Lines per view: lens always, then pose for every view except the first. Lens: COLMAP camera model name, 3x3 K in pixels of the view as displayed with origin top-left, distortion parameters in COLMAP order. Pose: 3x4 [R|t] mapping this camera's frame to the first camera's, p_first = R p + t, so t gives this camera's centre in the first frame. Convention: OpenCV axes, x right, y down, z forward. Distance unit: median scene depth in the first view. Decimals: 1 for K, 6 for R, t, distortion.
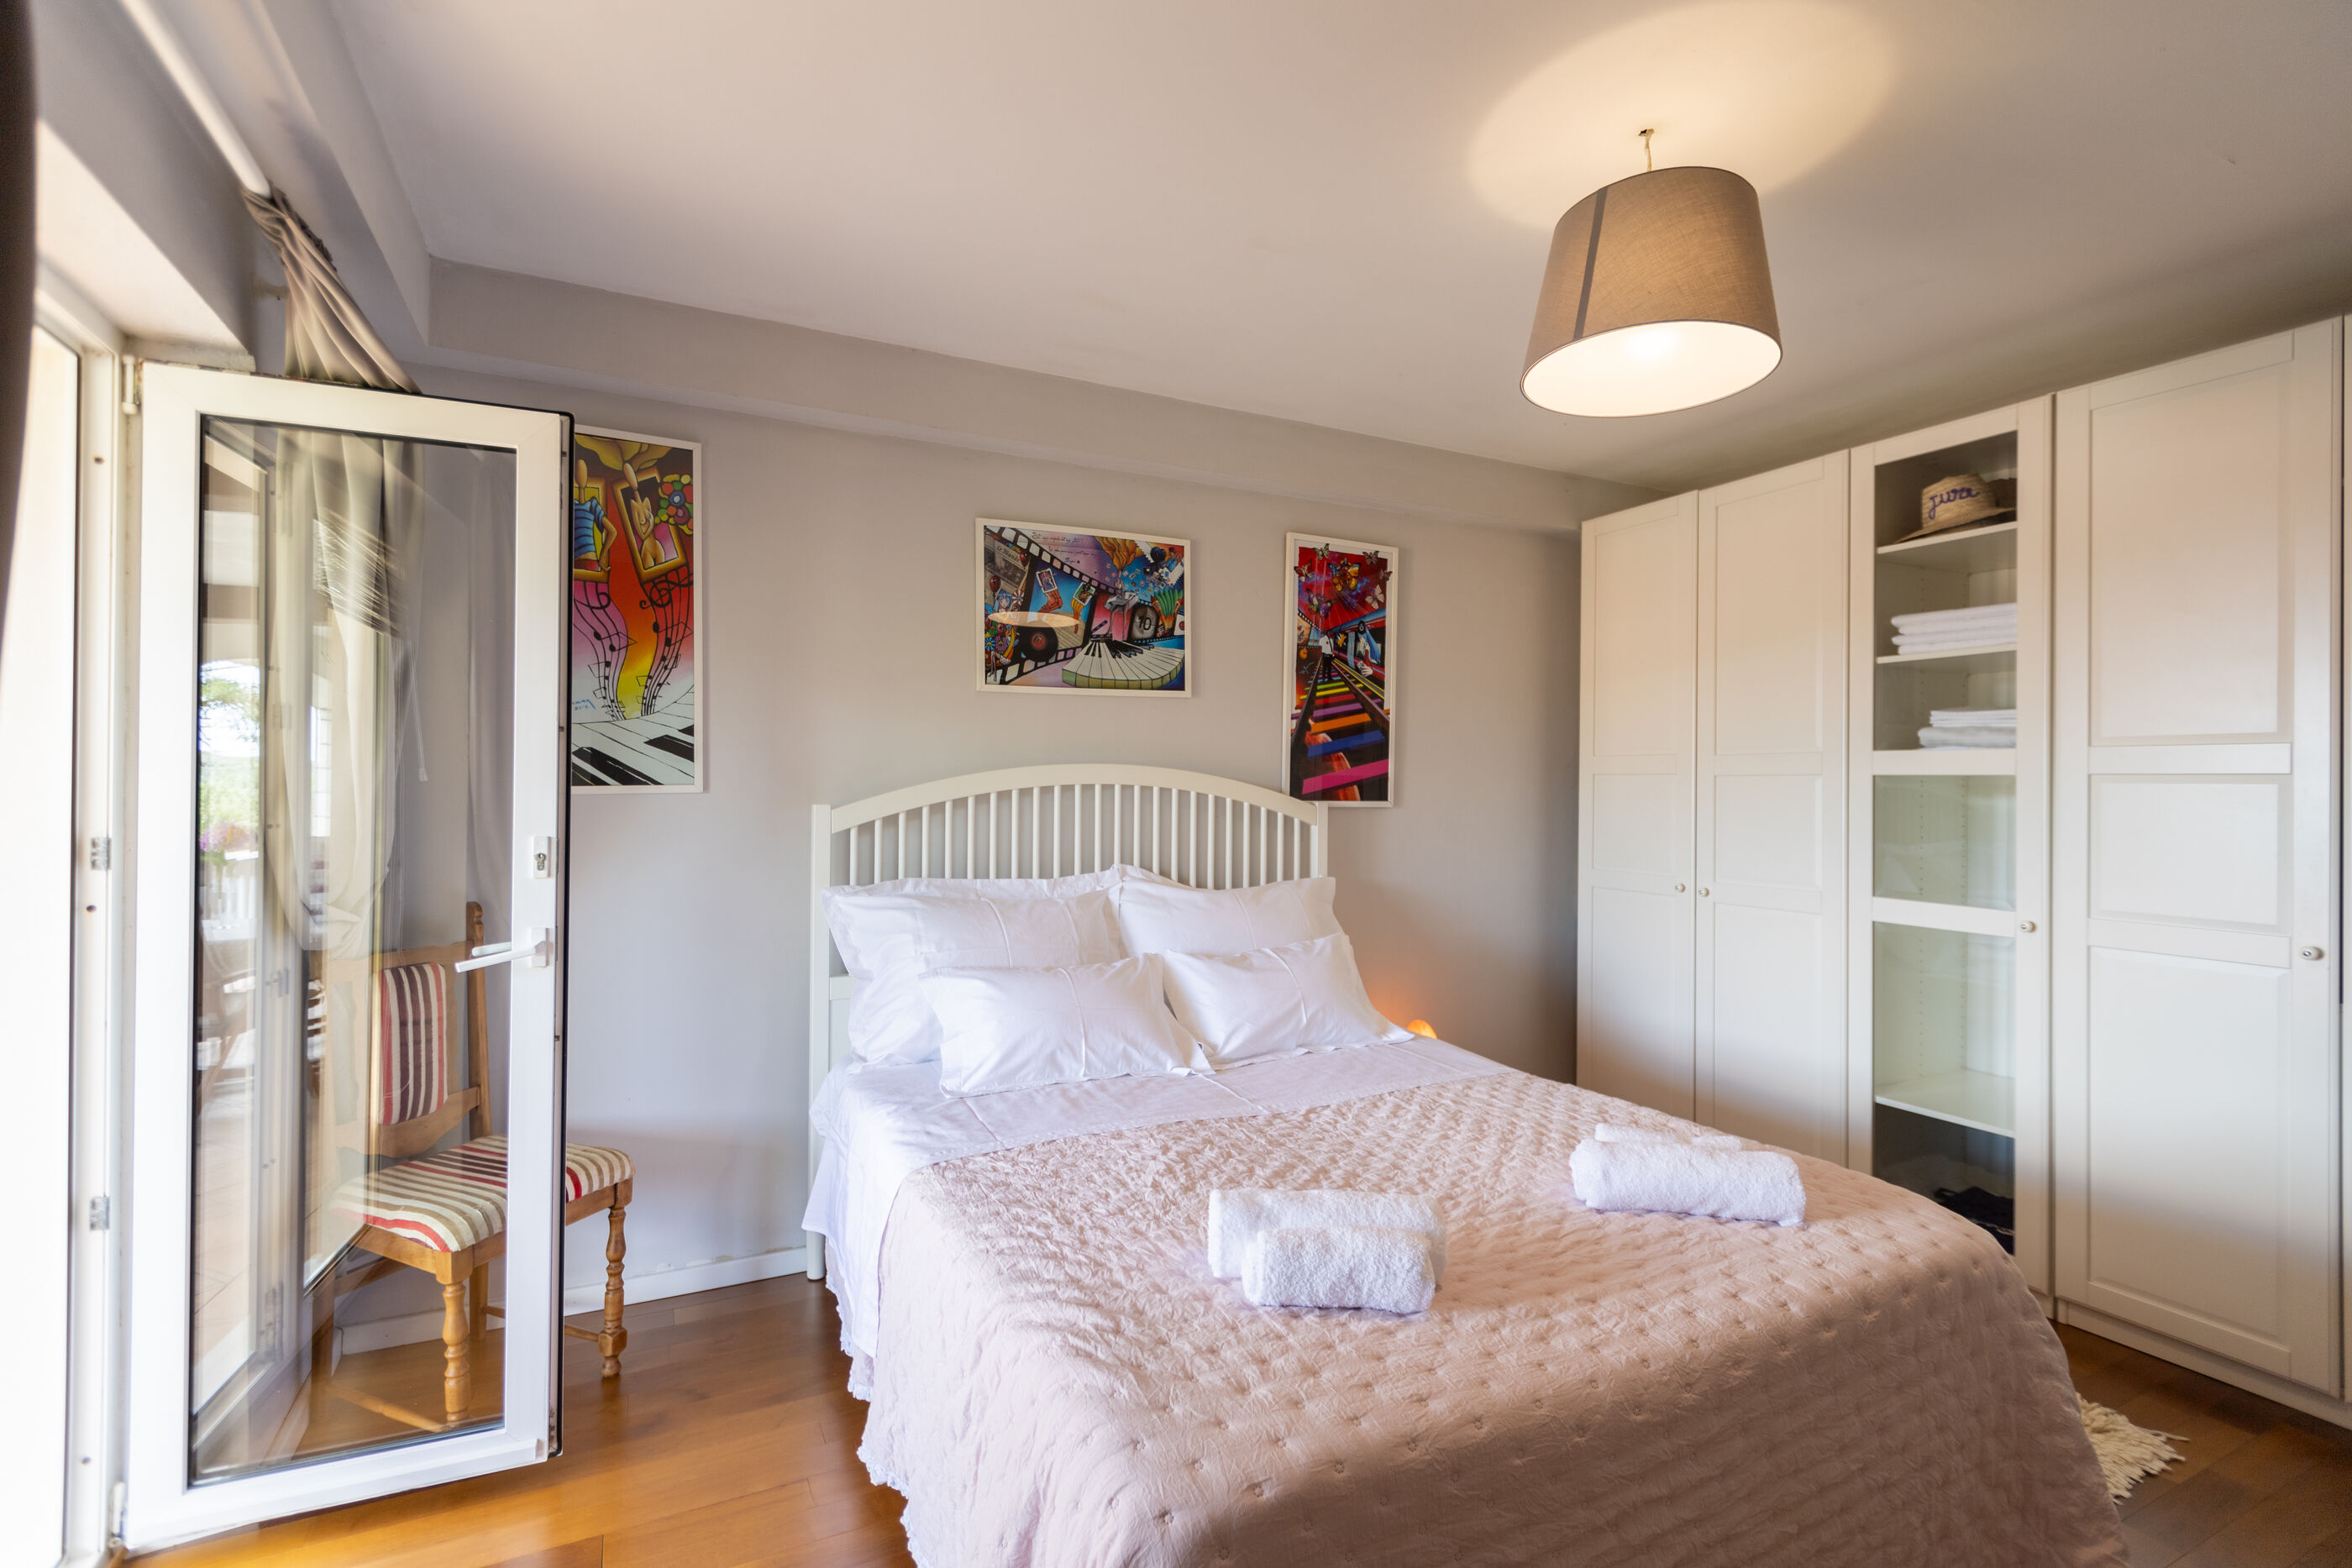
lens RADIAL K [[1049.0, 0, 1158.4], [0, 1049.0, 782.2], [0, 0, 1]] dist [0.007868, -0.003612]
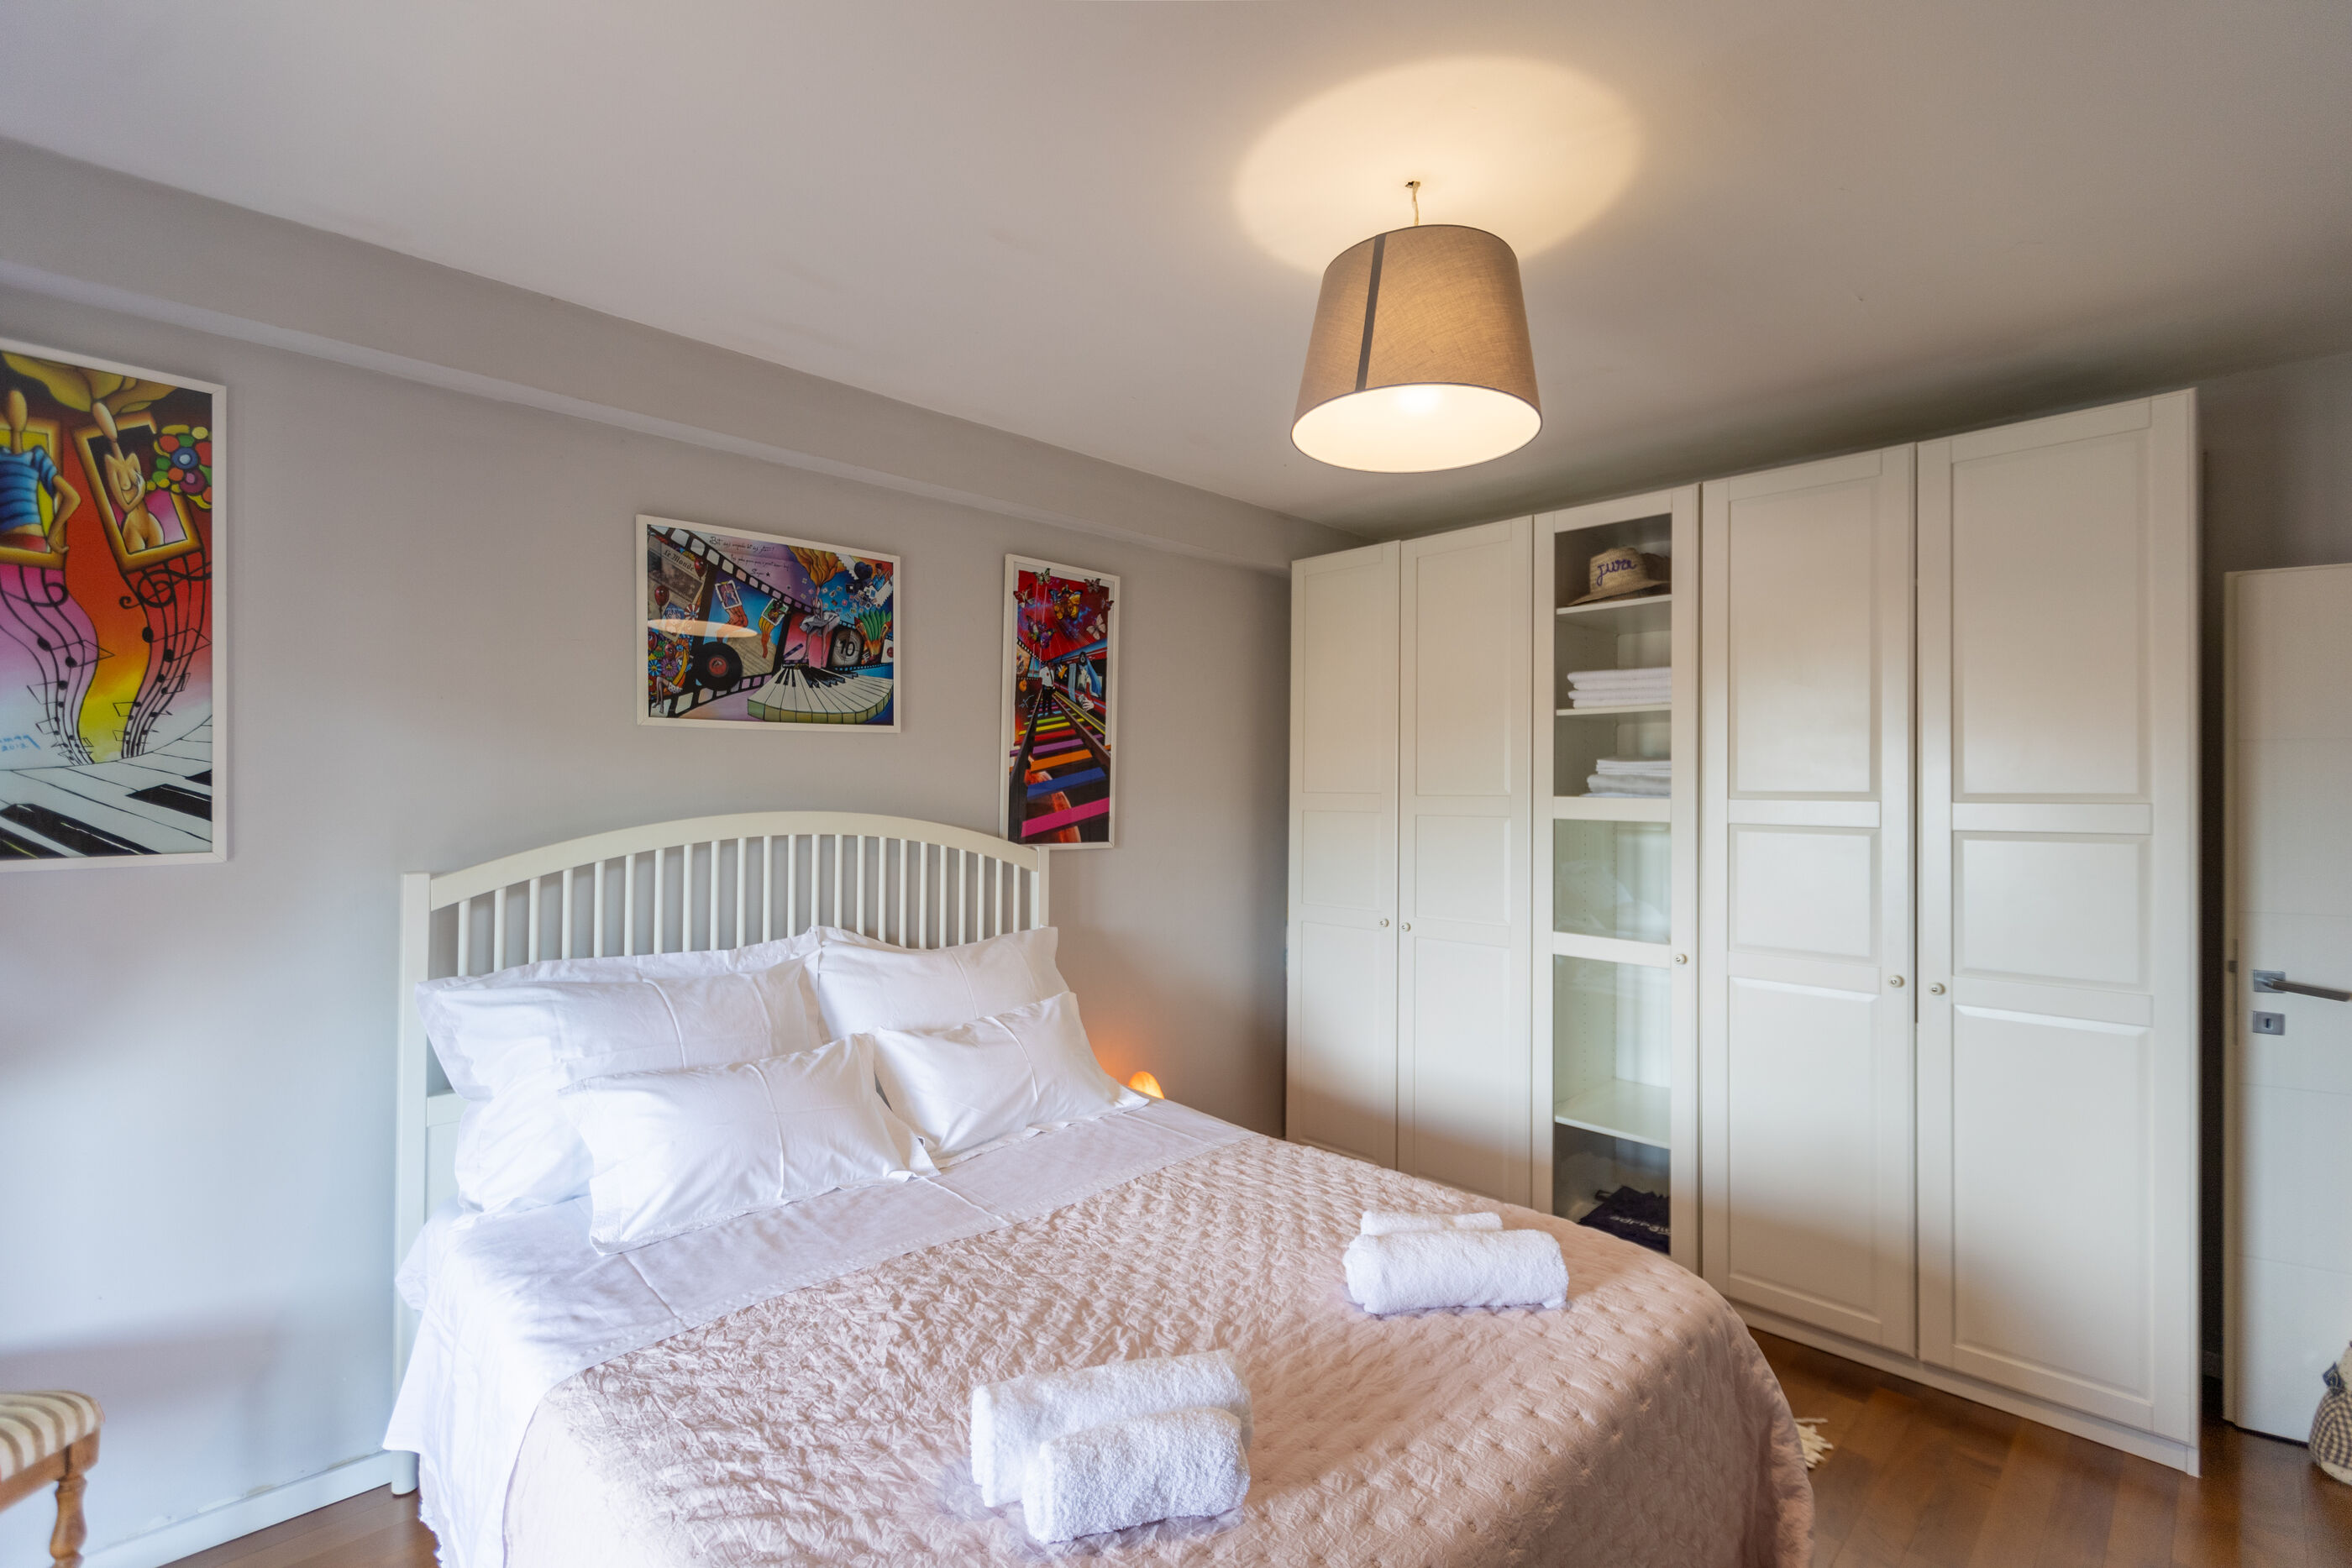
lens RADIAL K [[1049.0, 0, 1158.4], [0, 1049.0, 782.2], [0, 0, 1]] dist [0.007868, -0.003612]
pose [[0.953696, 0.002187, 0.300763, -0.035270], [-0.000918, 0.999990, -0.004361, -0.043990], [-0.300770, 0.003882, 0.953689, 0.105184]]
